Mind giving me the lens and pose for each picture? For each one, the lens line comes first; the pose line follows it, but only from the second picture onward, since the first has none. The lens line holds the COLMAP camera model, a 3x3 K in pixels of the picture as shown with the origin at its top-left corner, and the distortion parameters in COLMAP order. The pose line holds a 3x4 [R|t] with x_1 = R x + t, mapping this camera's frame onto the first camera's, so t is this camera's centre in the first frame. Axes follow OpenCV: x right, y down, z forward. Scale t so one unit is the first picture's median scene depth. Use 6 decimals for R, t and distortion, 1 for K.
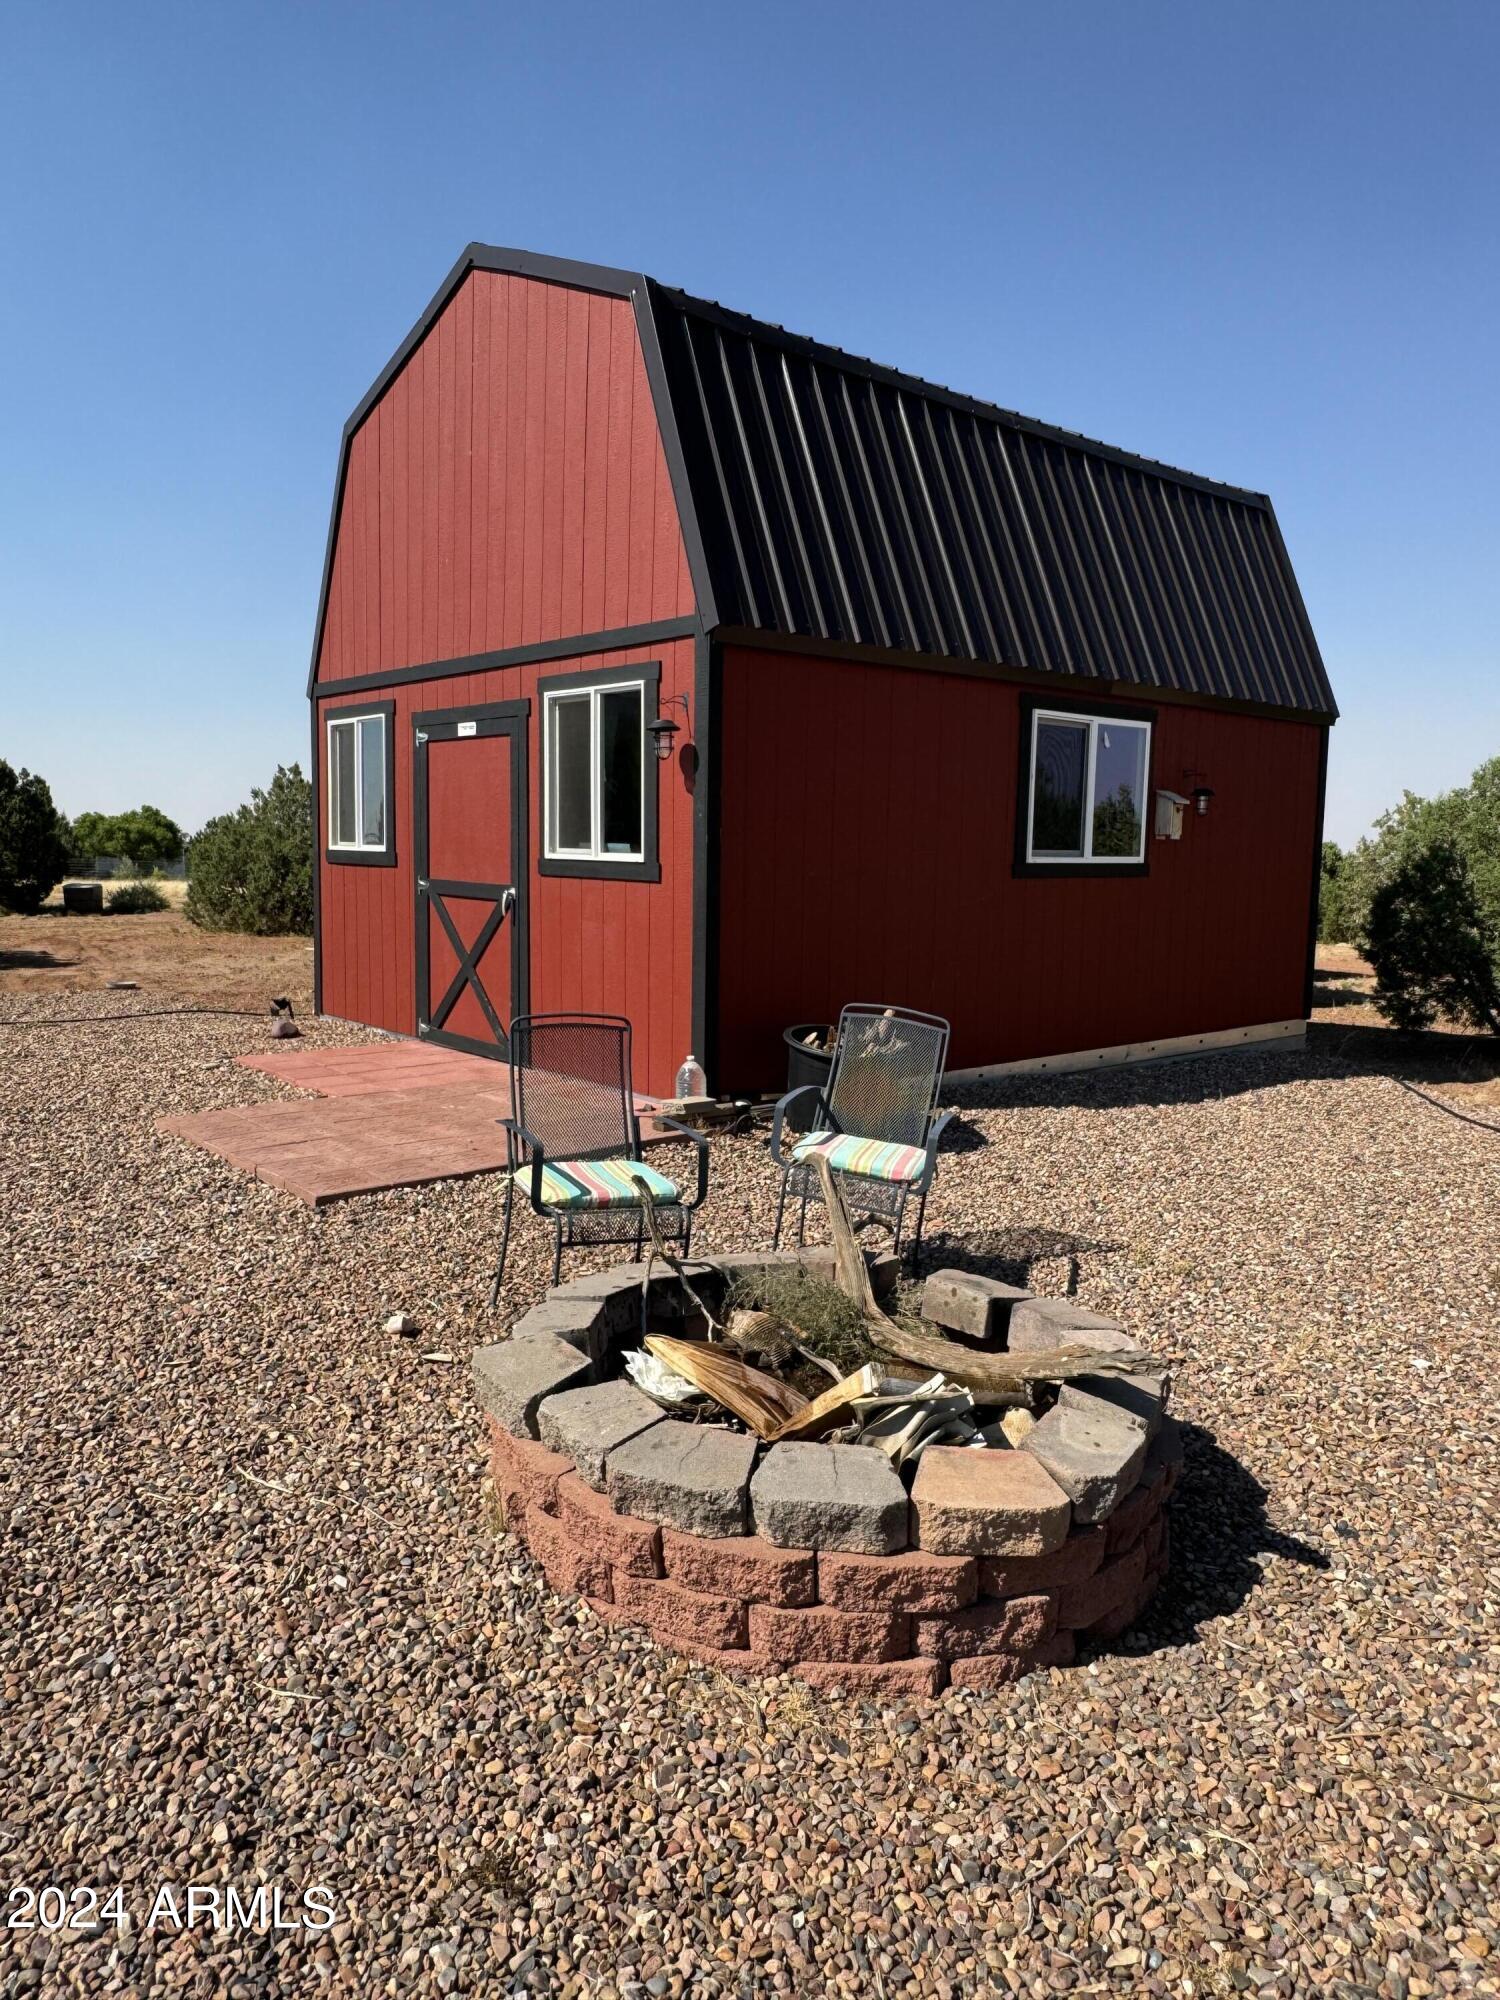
lens RADIAL K [[1352.9, 0, 750.0], [0, 1352.9, 1000.0], [0, 0, 1]] dist [-0.002054, -0.000329]
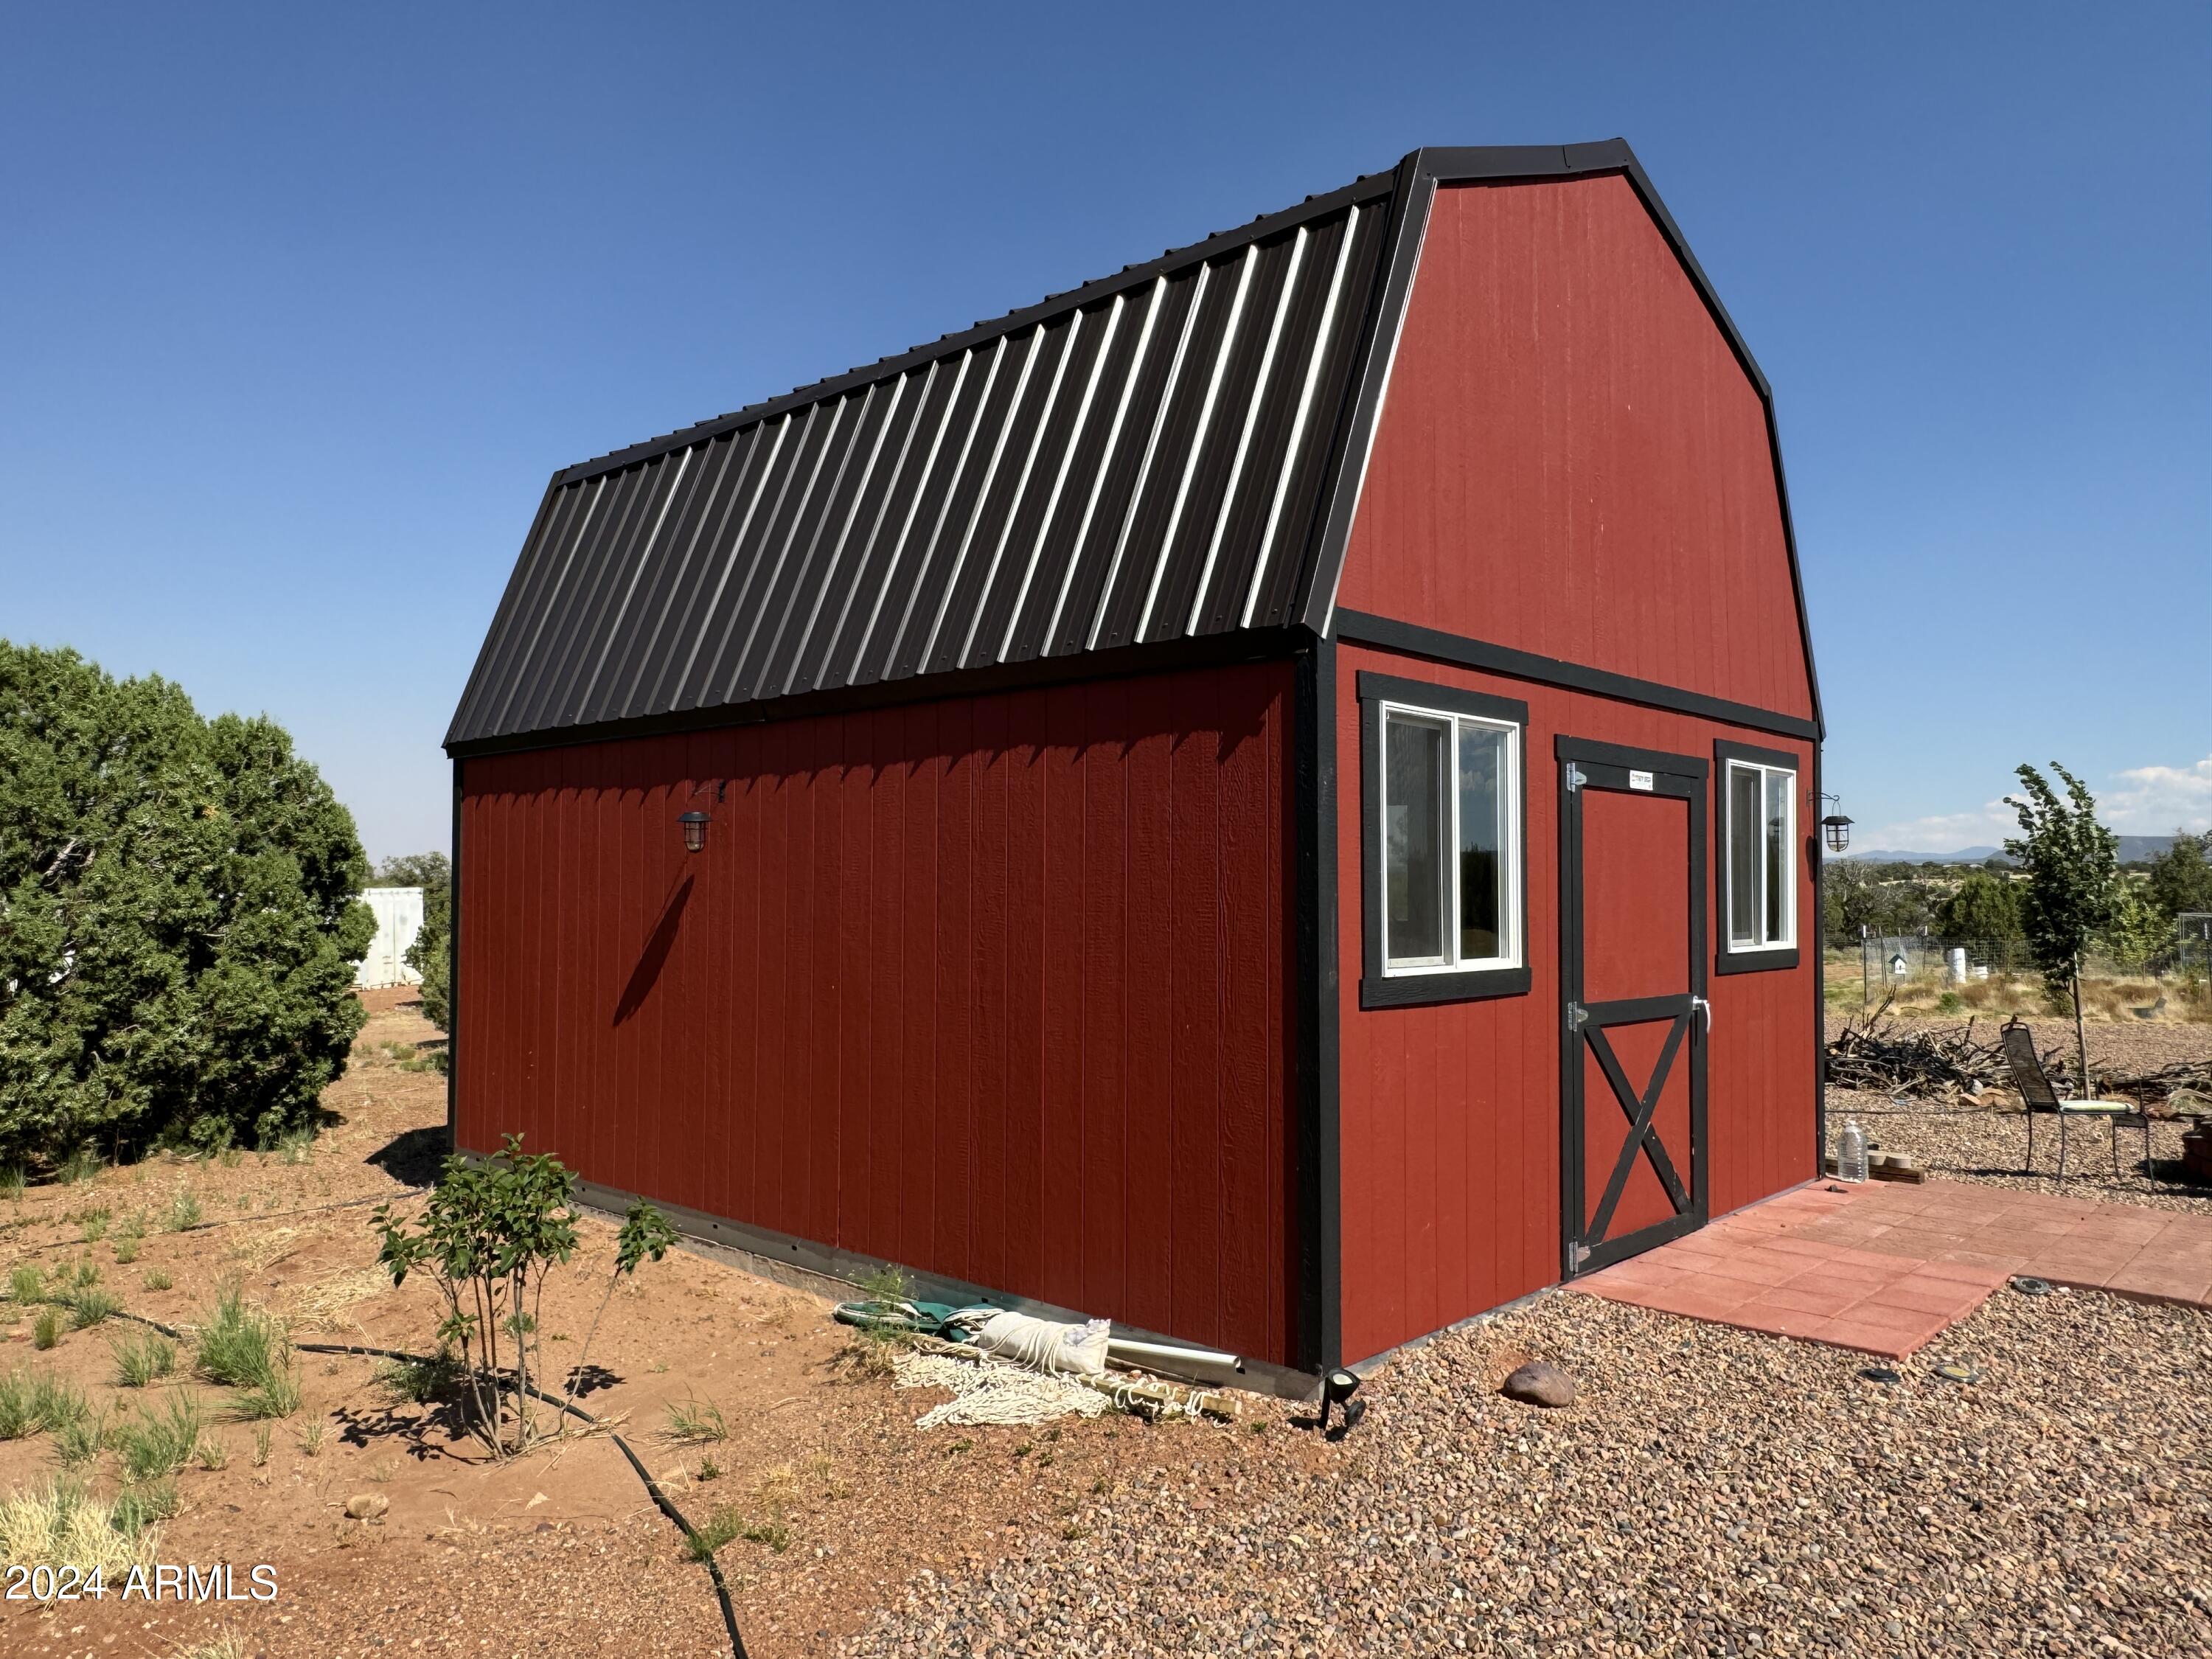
lens RADIAL K [[1496.3, 0, 1106.0], [0, 1496.3, 829.5], [0, 0, 1]] dist [-0.002054, -0.000329]
pose [[-0.106416, 0.018338, 0.994153, -0.951015], [0.111907, 0.993698, -0.006351, -0.201155], [-0.988004, 0.110577, -0.107797, 1.360751]]
